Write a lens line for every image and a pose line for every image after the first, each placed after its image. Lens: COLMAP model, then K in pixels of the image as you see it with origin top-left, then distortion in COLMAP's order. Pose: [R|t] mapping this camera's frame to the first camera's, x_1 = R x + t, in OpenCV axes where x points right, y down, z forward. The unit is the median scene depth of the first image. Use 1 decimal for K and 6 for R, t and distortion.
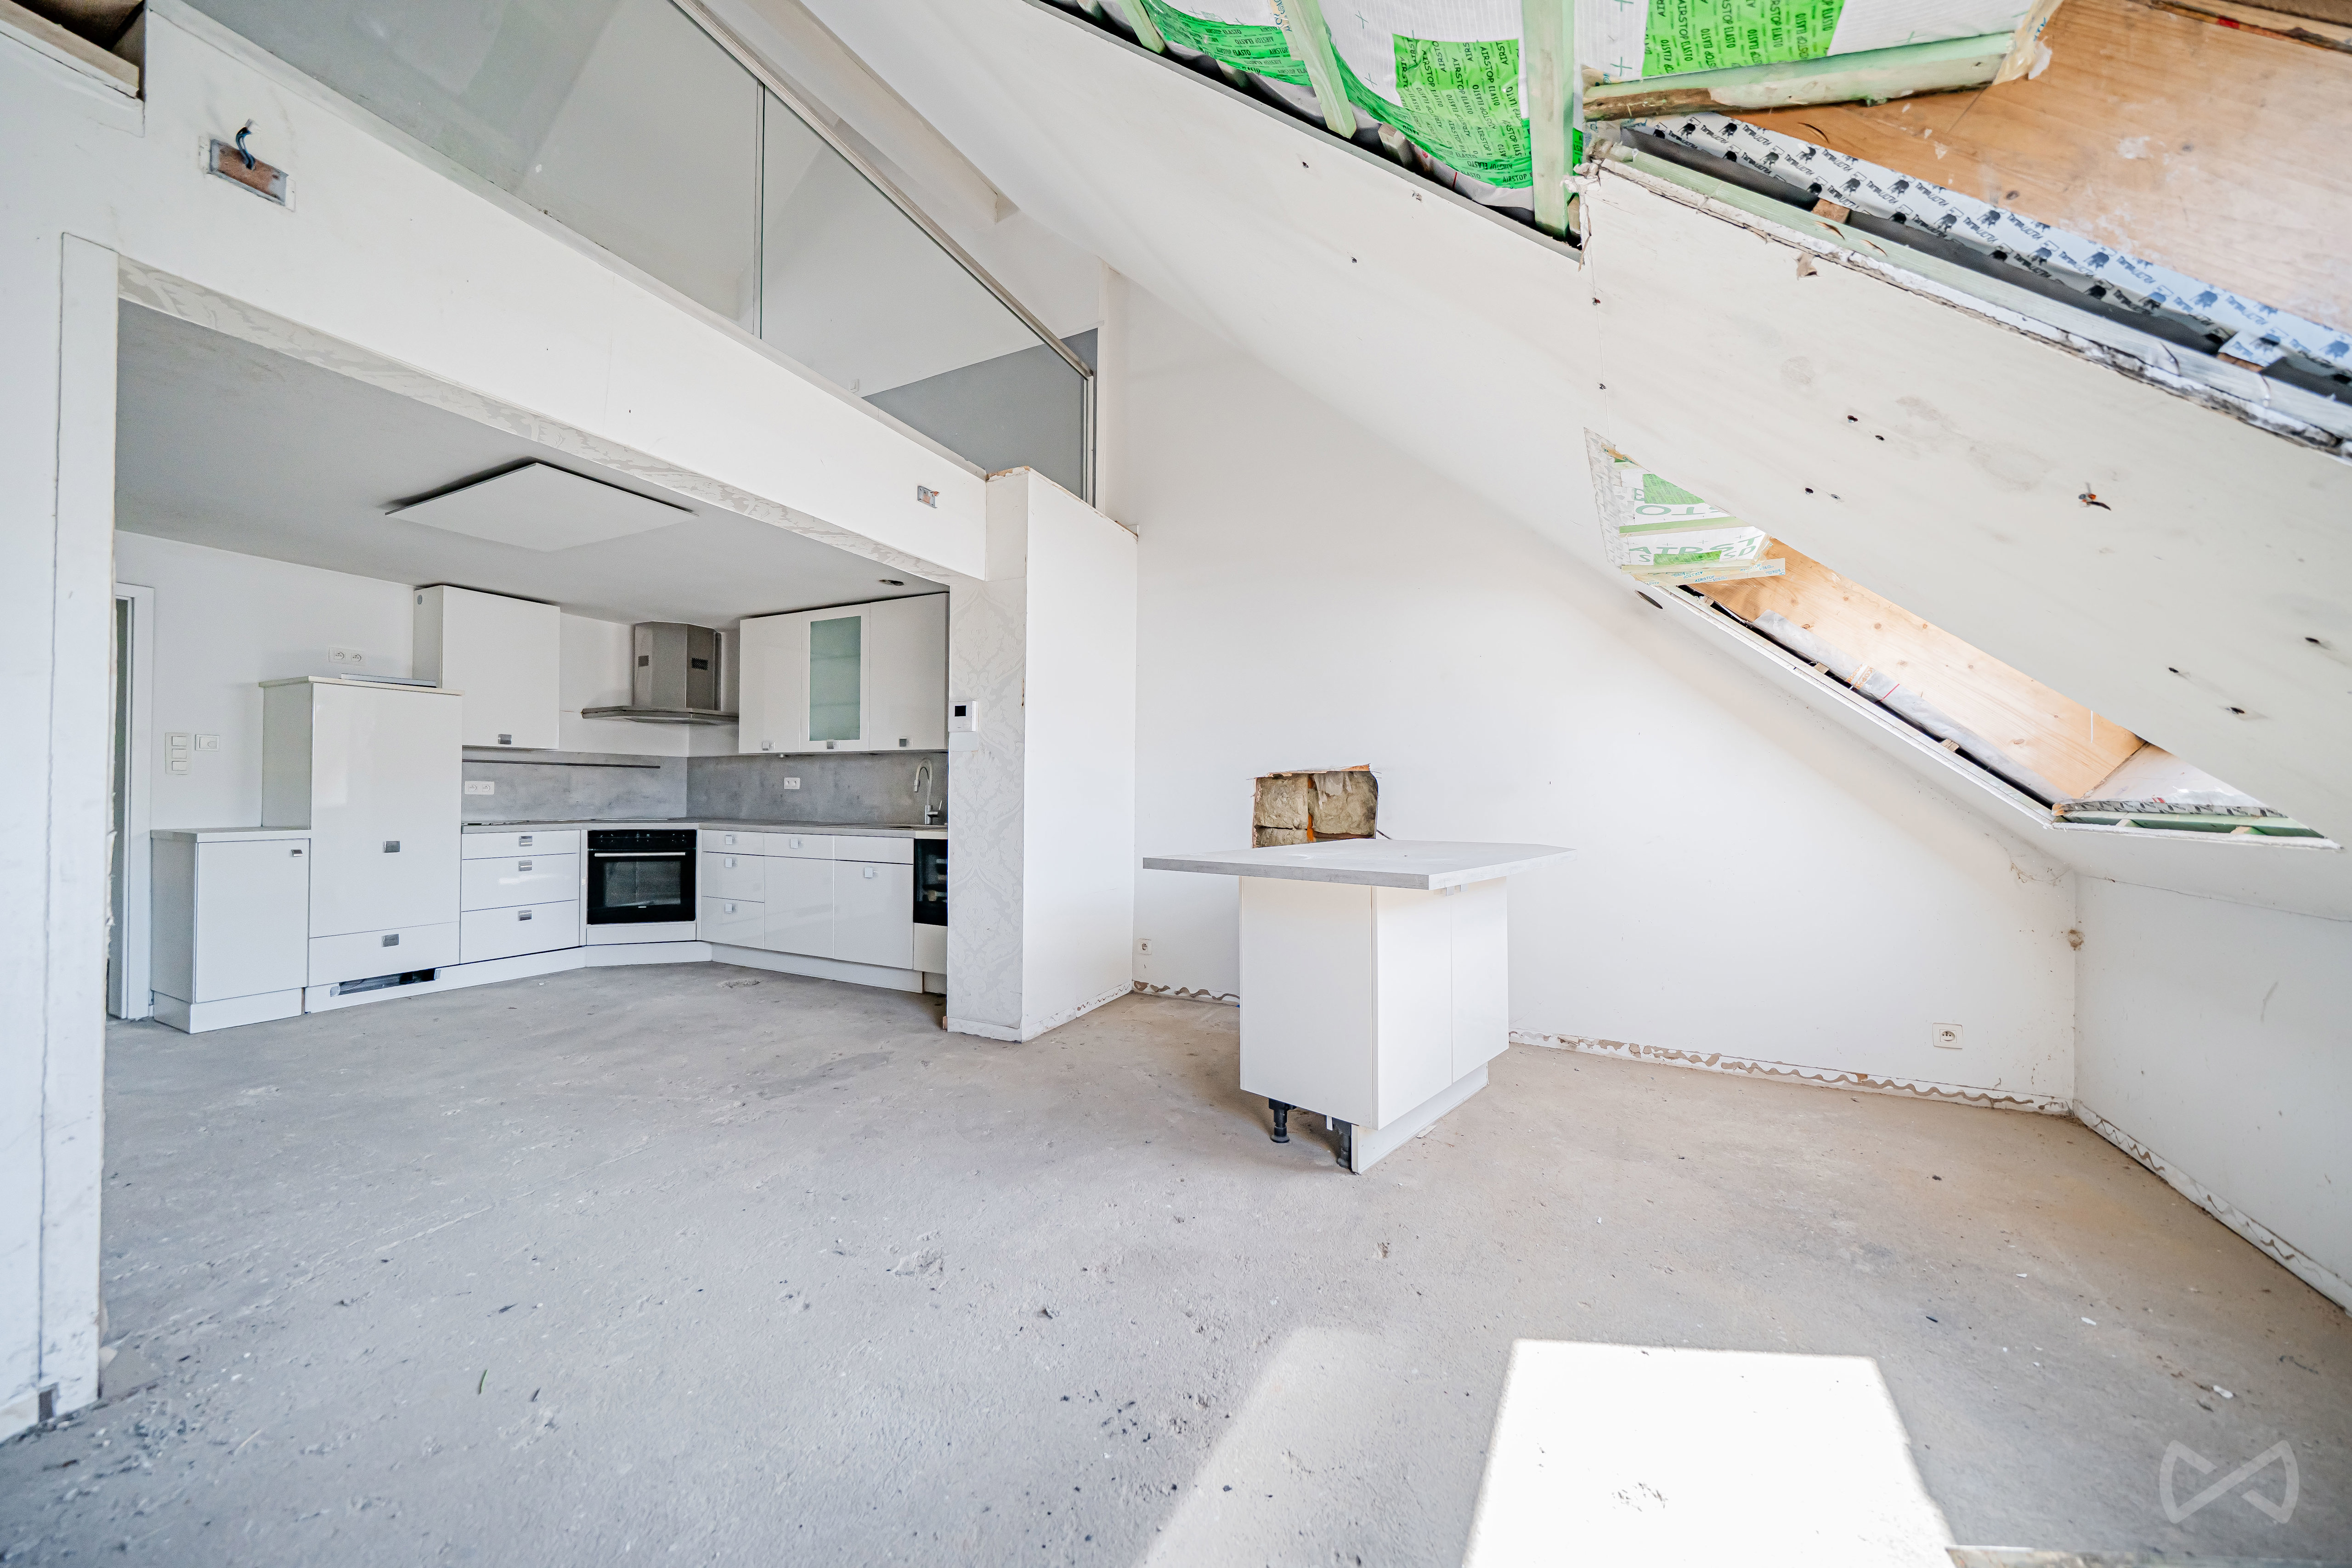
lens RADIAL K [[801.2, 0, 1174.1], [0, 801.2, 789.5], [0, 0, 1]] dist [-0.005904, 0.000087]
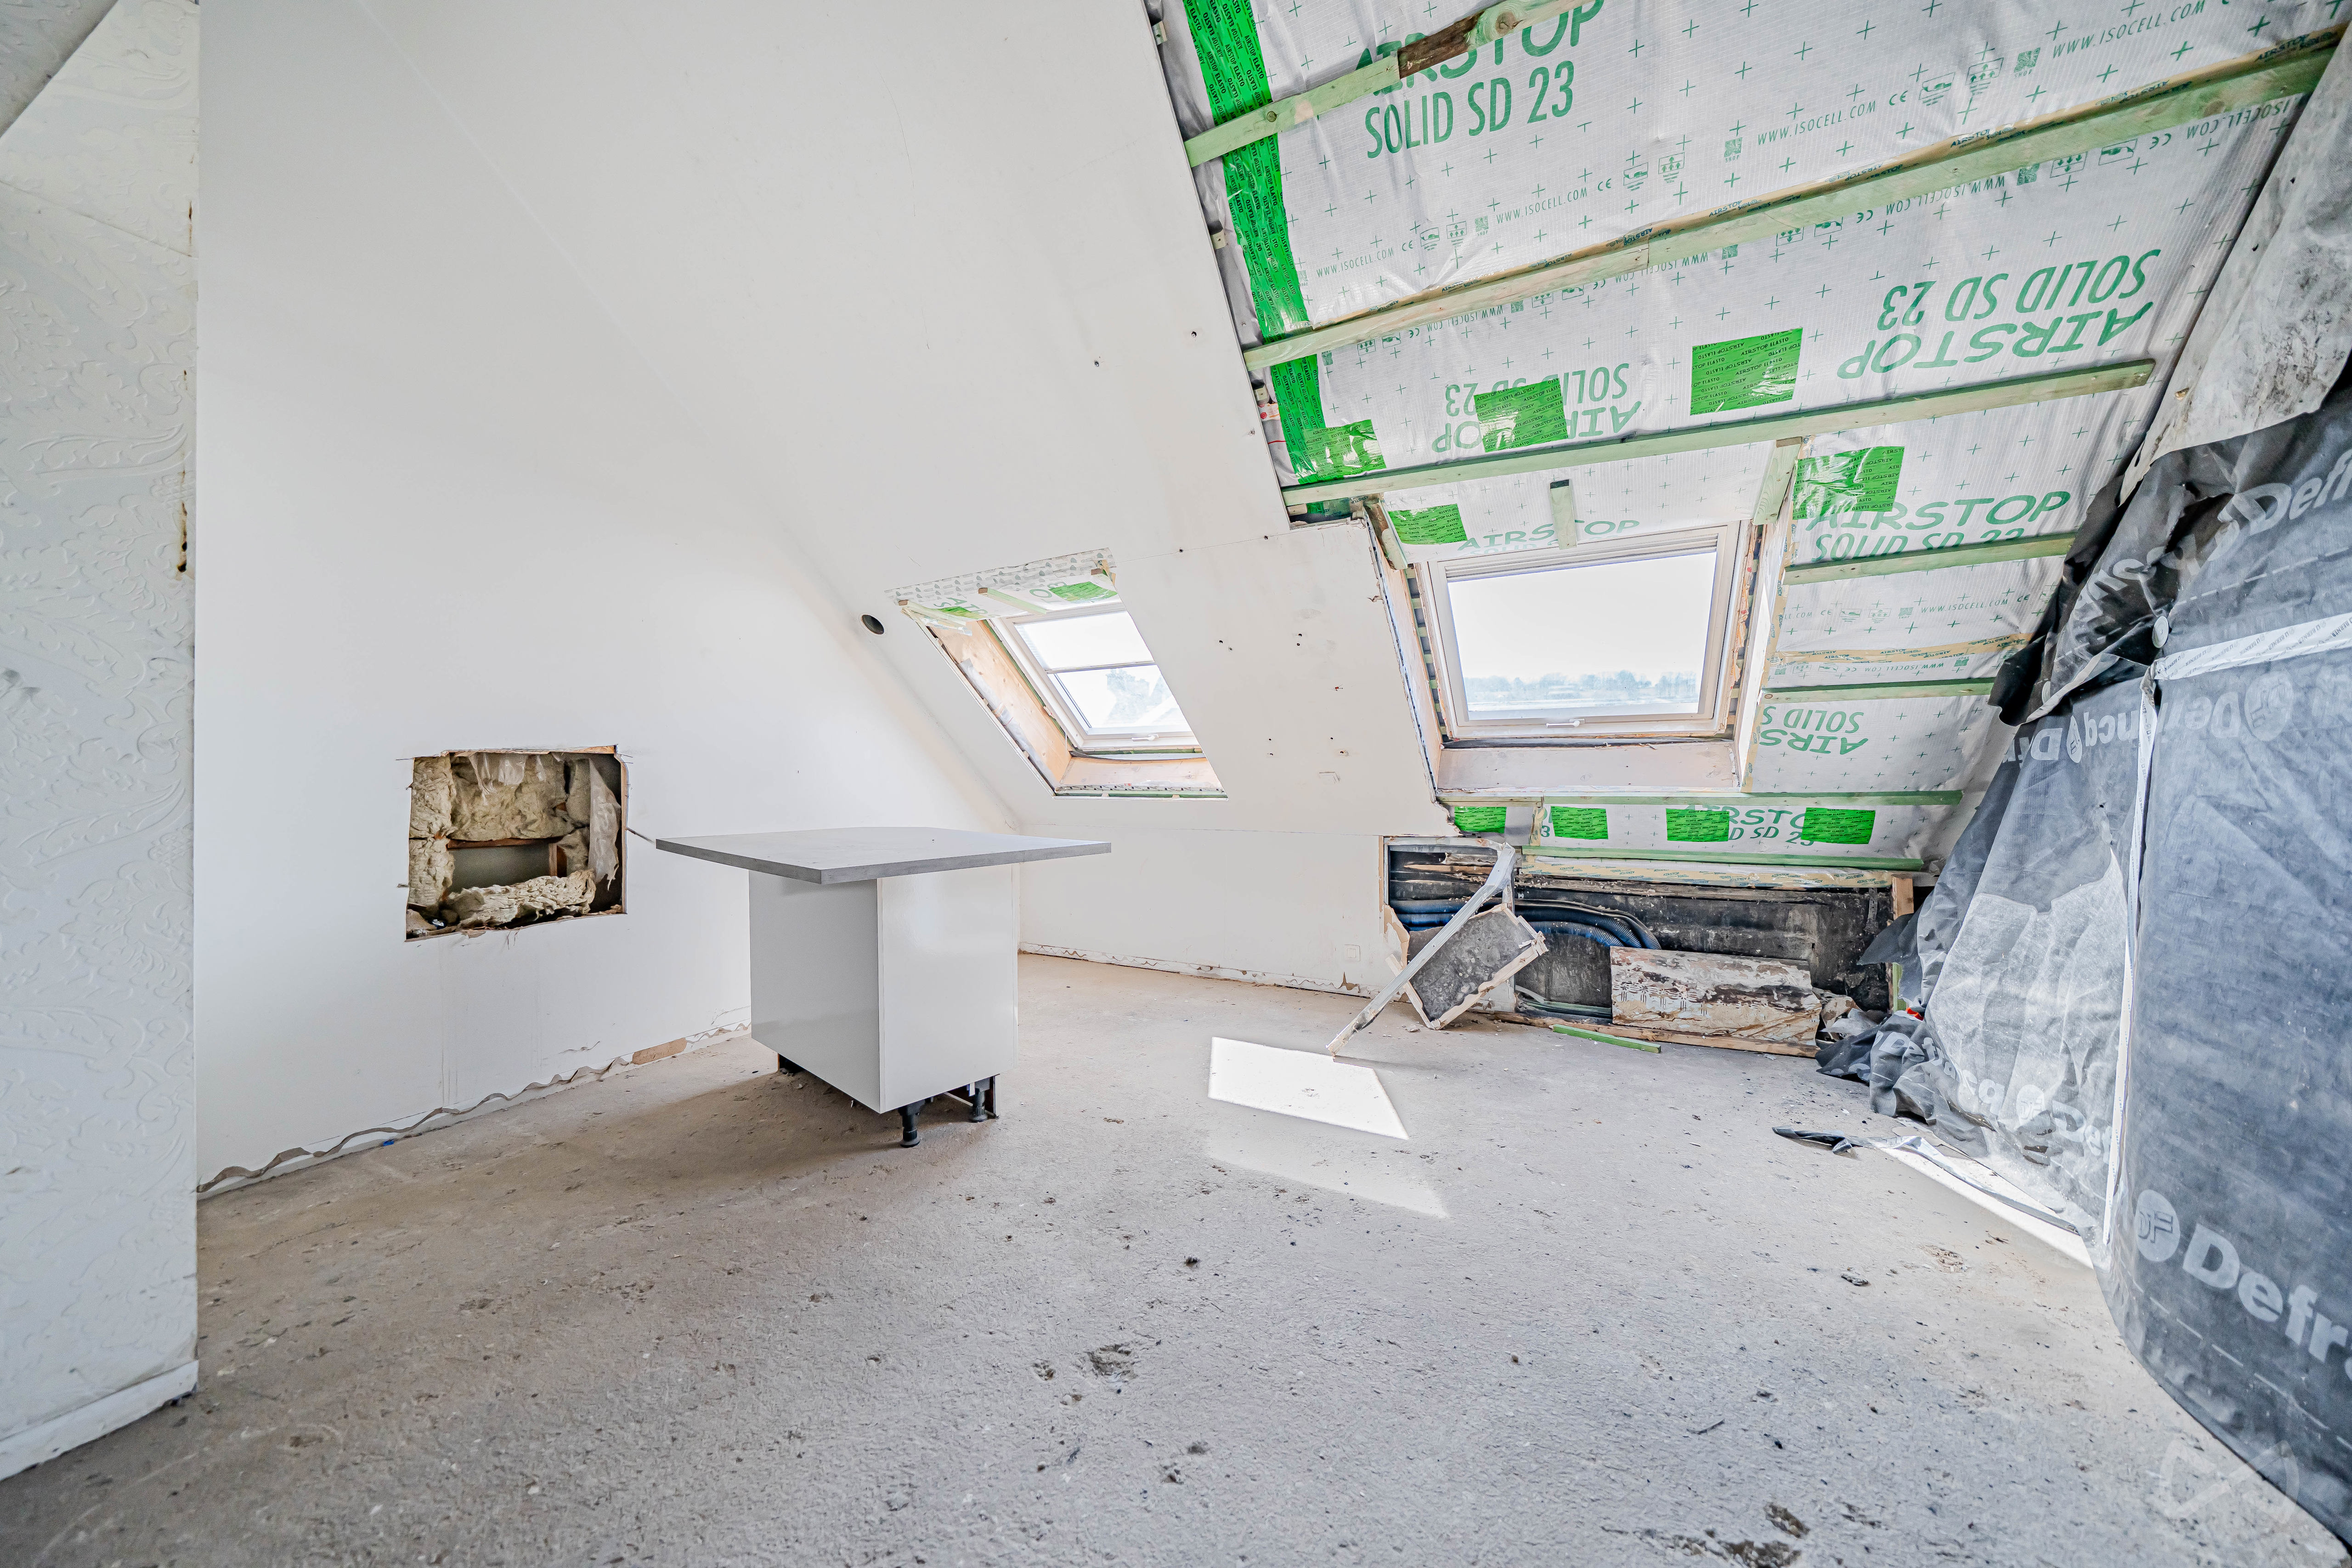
lens RADIAL K [[801.2, 0, 1174.1], [0, 801.2, 789.5], [0, 0, 1]] dist [-0.005904, 0.000087]
pose [[-0.007570, -0.014639, 0.999864, -0.417071], [-0.005340, 0.999879, 0.014598, -0.001997], [-0.999957, -0.005229, -0.007648, 0.349106]]
